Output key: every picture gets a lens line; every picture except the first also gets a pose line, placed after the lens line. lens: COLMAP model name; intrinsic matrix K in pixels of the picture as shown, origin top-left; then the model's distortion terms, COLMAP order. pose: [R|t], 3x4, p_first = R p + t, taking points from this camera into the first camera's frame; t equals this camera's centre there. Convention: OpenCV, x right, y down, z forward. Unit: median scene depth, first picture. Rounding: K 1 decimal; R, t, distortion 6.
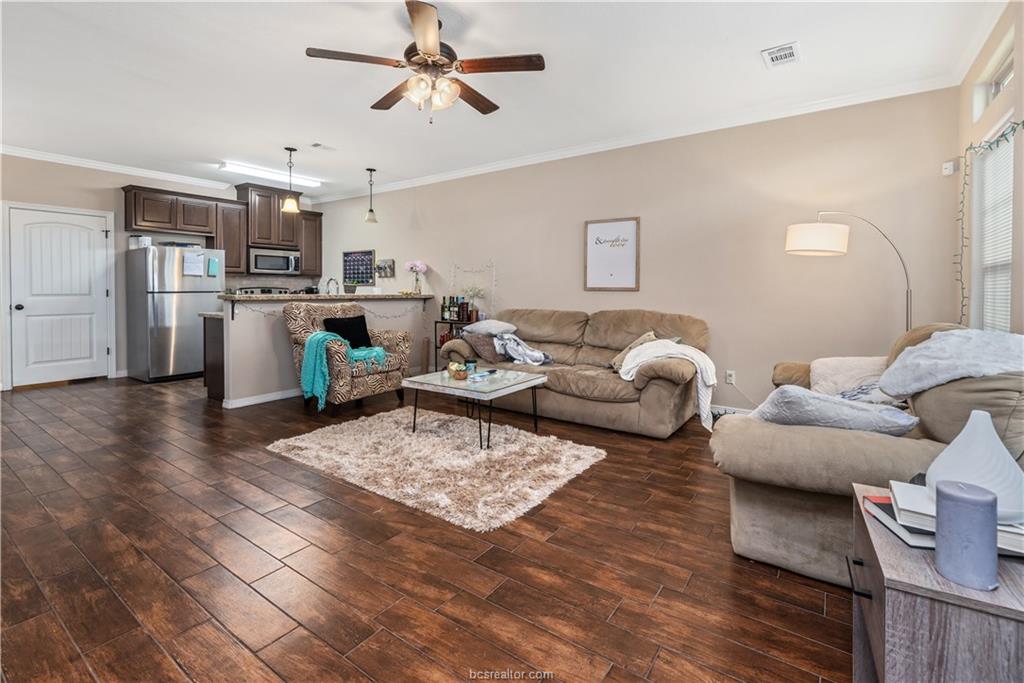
lens RADIAL K [[456.6, 0, 527.7], [0, 456.6, 298.0], [0, 0, 1]] dist [-0.003119, 0.000504]
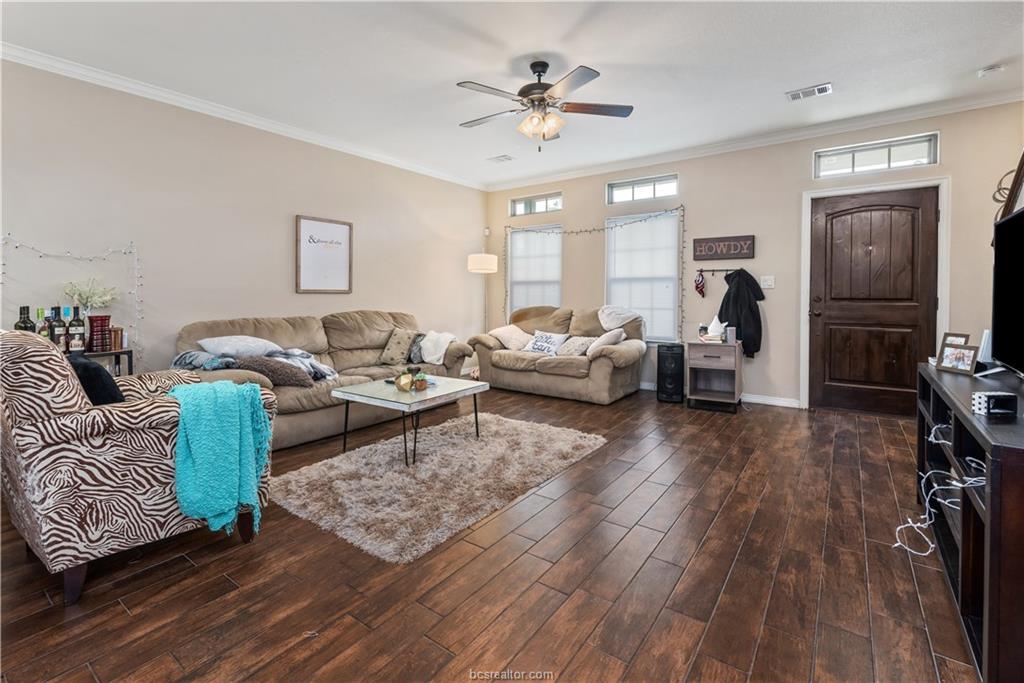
lens RADIAL K [[456.6, 0, 523.1], [0, 456.6, 300.7], [0, 0, 1]] dist [-0.003119, 0.000504]
pose [[0.014086, -0.018354, 0.999732, -0.660723], [0.022445, 0.999585, 0.018035, -0.007264], [-0.999649, 0.022185, 0.014492, 0.484381]]
